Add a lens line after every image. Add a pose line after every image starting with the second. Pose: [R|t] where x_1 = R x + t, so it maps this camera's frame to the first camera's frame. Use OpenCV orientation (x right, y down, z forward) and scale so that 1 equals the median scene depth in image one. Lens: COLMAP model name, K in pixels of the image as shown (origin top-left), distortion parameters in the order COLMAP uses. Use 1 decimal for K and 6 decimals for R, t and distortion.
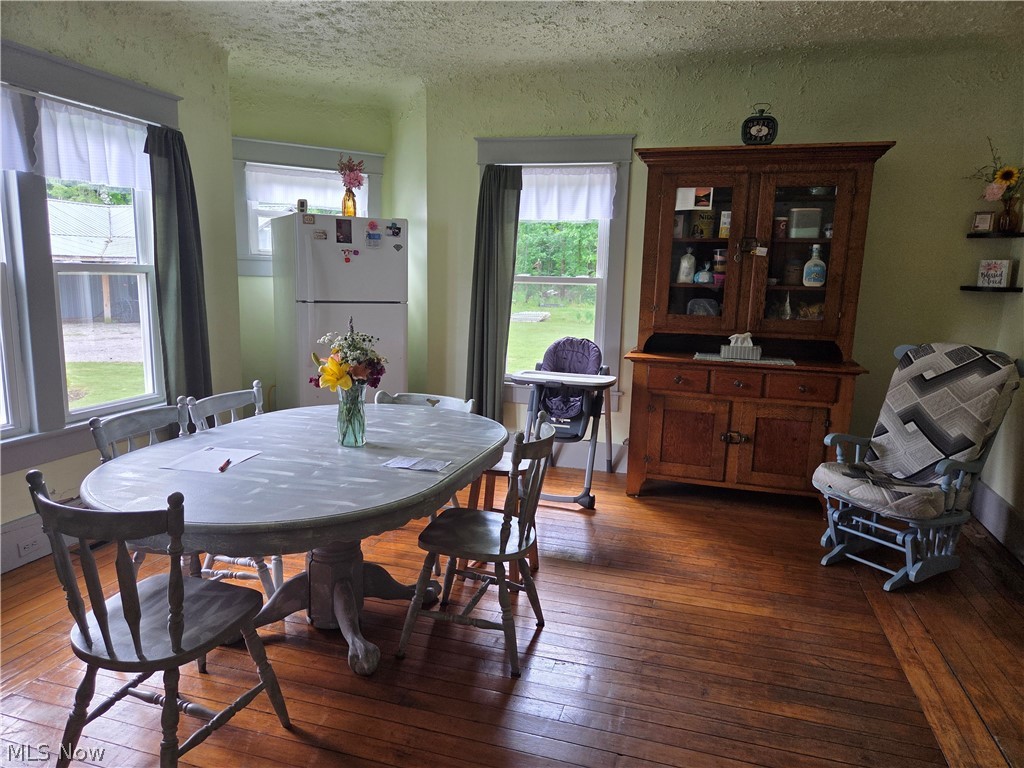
lens RADIAL K [[704.4, 0, 516.6], [0, 704.4, 389.4], [0, 0, 1]] dist [0.065872, -0.061802]
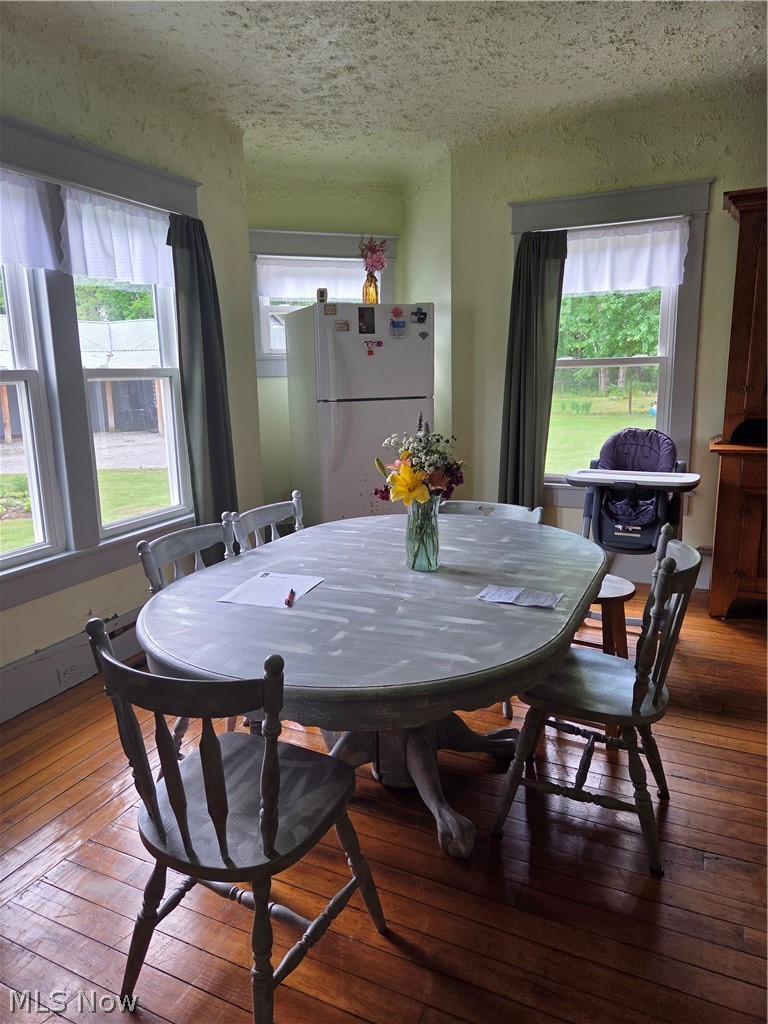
lens RADIAL K [[704.4, 0, 365.9], [0, 704.4, 502.9], [0, 0, 1]] dist [0.065872, -0.061802]
pose [[0.984533, -0.017922, -0.174283, -0.115468], [0.021970, 0.999531, 0.021327, -0.012933], [0.173819, -0.024826, 0.984465, 0.135126]]
